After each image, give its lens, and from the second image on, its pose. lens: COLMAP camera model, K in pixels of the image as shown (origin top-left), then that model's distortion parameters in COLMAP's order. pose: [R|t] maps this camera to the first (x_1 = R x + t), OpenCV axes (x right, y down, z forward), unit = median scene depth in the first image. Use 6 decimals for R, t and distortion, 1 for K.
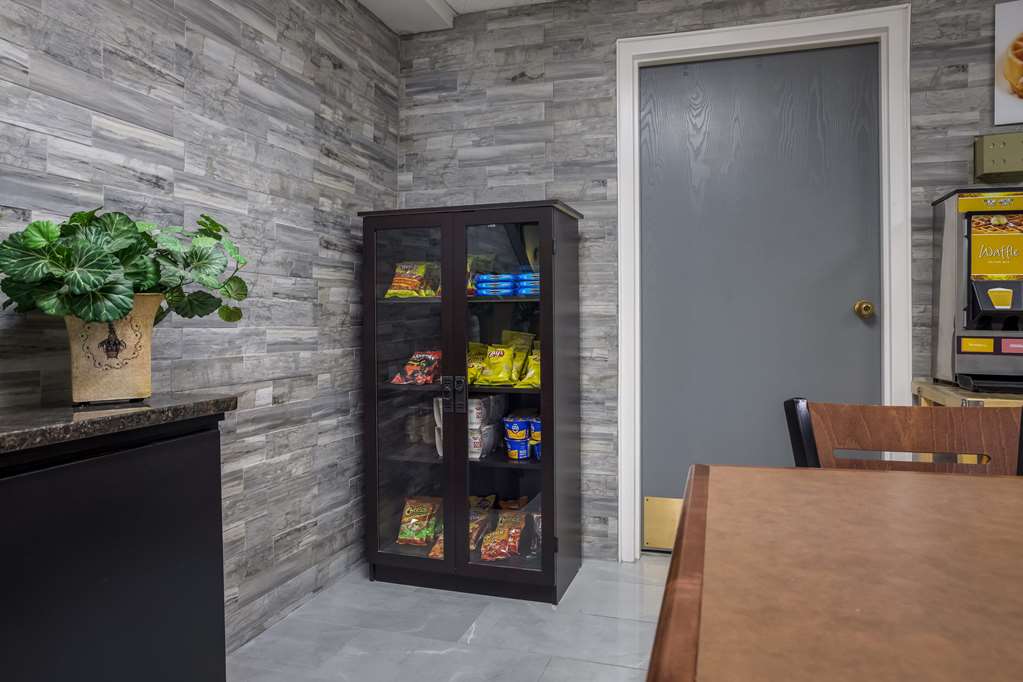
lens RADIAL K [[672.7, 0, 511.5], [0, 672.7, 341.0], [0, 0, 1]] dist [-0.101968, 0.080683]
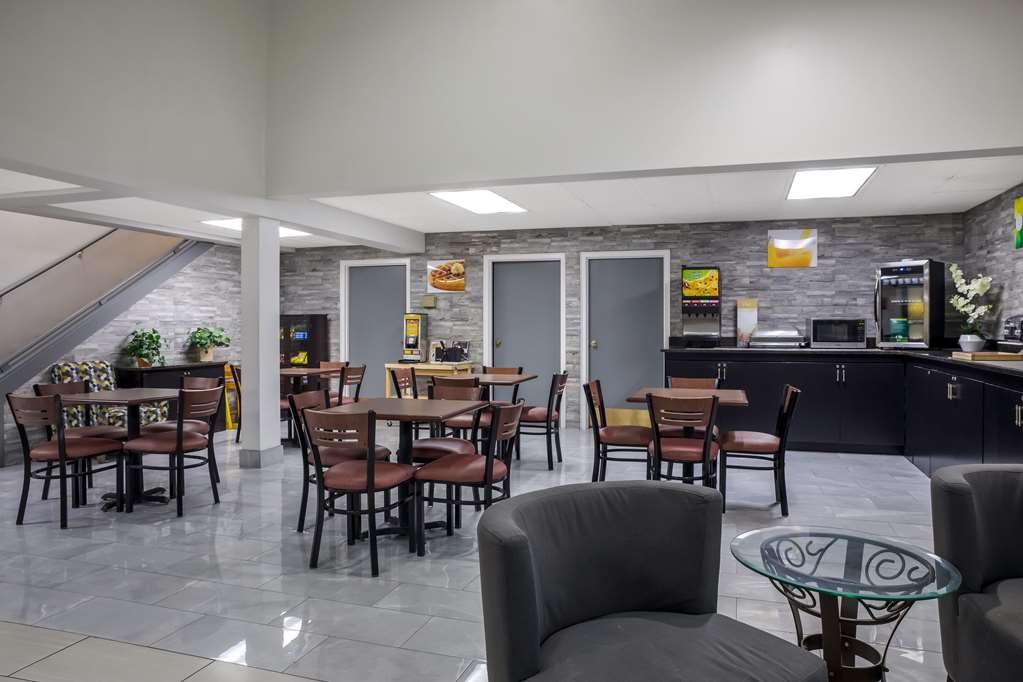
lens RADIAL K [[672.7, 0, 511.5], [0, 672.7, 341.0], [0, 0, 1]] dist [-0.101968, 0.080683]
pose [[0.999997, 0.000484, -0.002472, 1.186775], [-0.000502, 0.999973, -0.007385, -0.027888], [0.002469, 0.007386, 0.999970, -2.724751]]
